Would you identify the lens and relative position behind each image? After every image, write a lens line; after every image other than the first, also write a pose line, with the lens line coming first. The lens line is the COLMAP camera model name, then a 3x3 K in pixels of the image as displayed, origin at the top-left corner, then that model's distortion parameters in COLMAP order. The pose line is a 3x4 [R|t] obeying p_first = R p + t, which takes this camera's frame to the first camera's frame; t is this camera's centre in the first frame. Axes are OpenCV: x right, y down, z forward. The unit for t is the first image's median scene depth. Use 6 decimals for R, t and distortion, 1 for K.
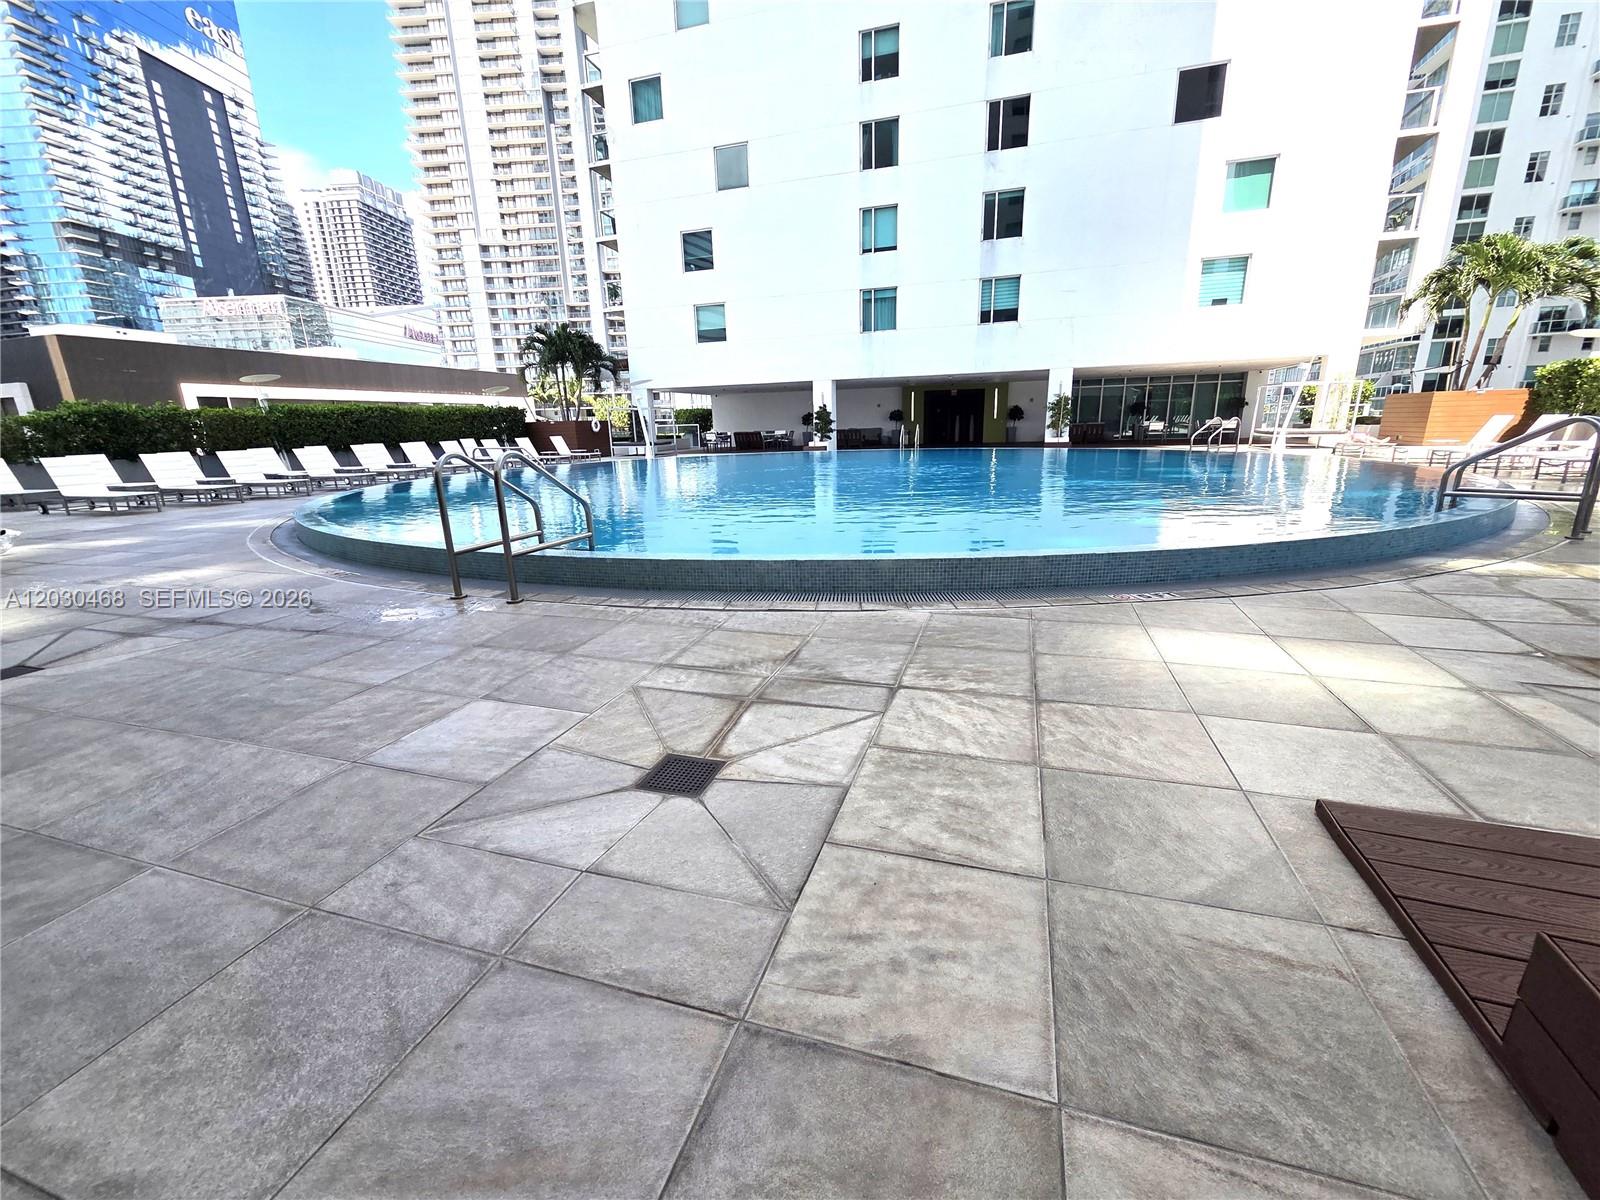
lens RADIAL K [[655.5, 0, 797.8], [0, 655.5, 598.3], [0, 0, 1]] dist [0.000780, -0.000678]
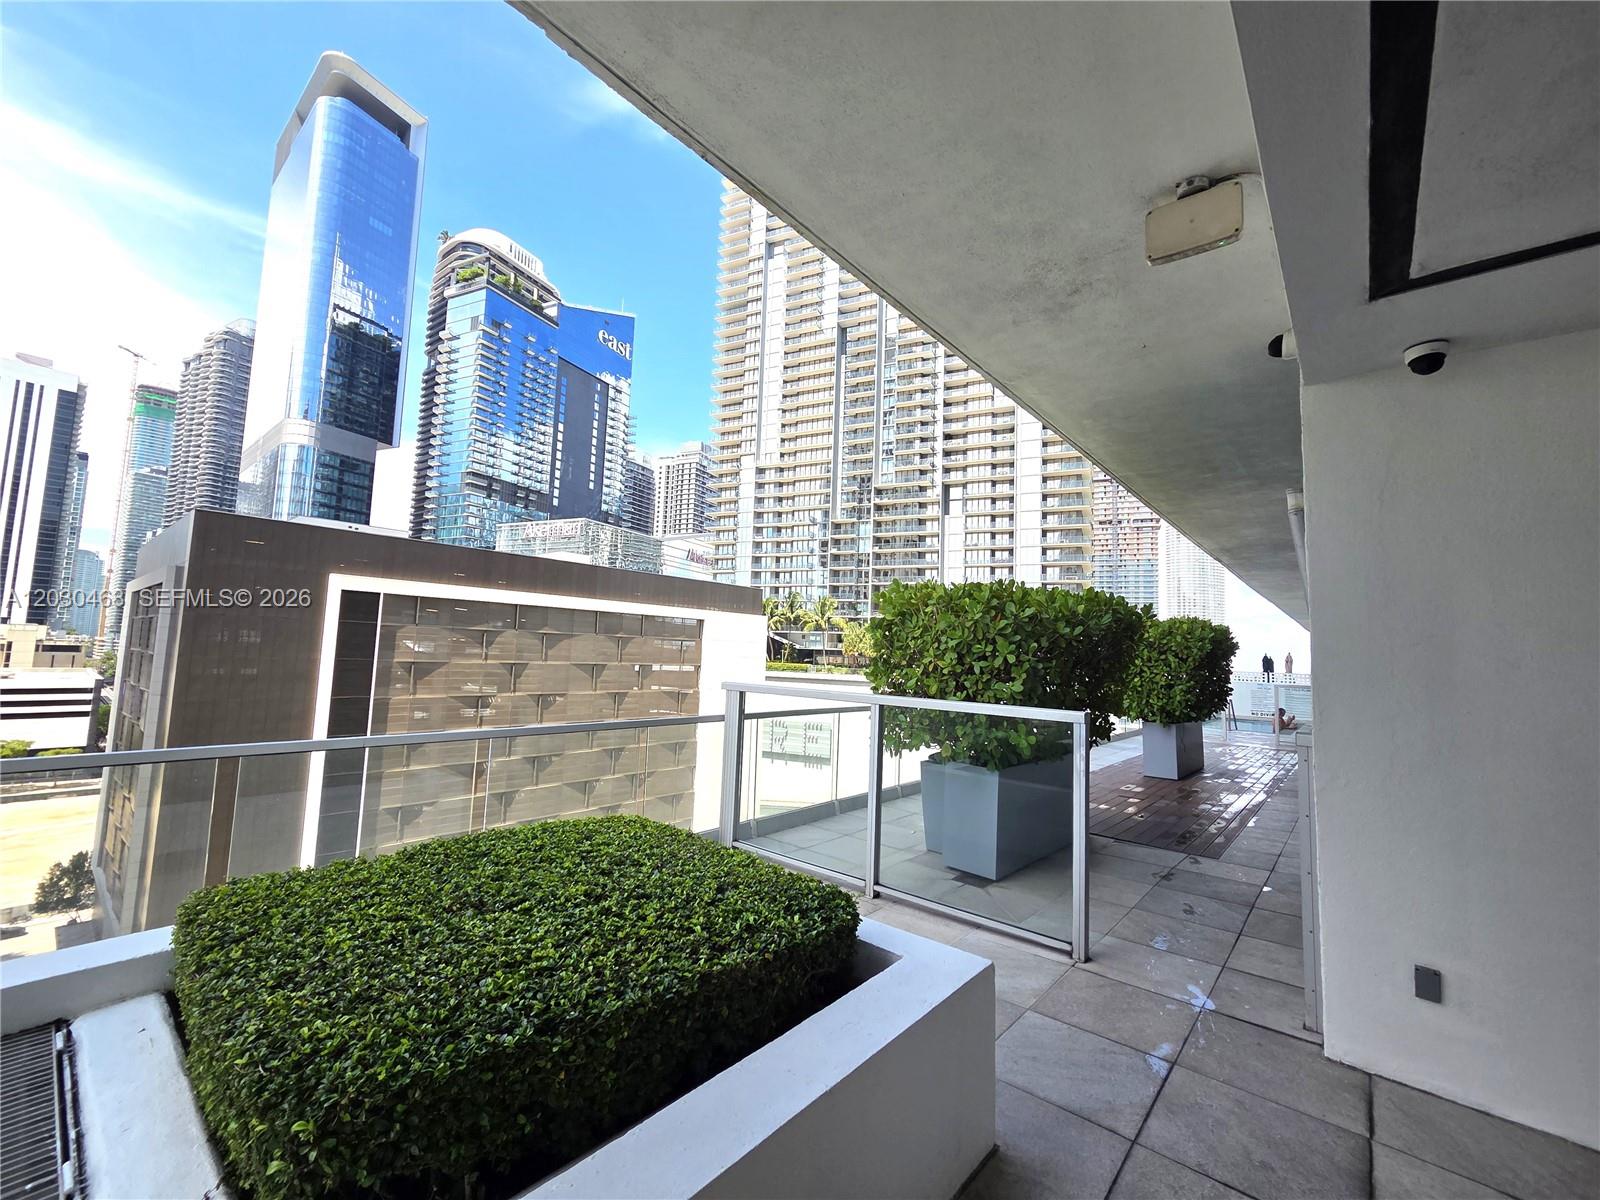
lens RADIAL K [[655.5, 0, 804.1], [0, 655.5, 596.1], [0, 0, 1]] dist [0.000780, -0.000678]
pose [[0.923029, 0.026757, -0.383799, -0.040812], [-0.157423, 0.936512, -0.313309, -0.065413], [0.351049, 0.349612, 0.868640, 0.242257]]
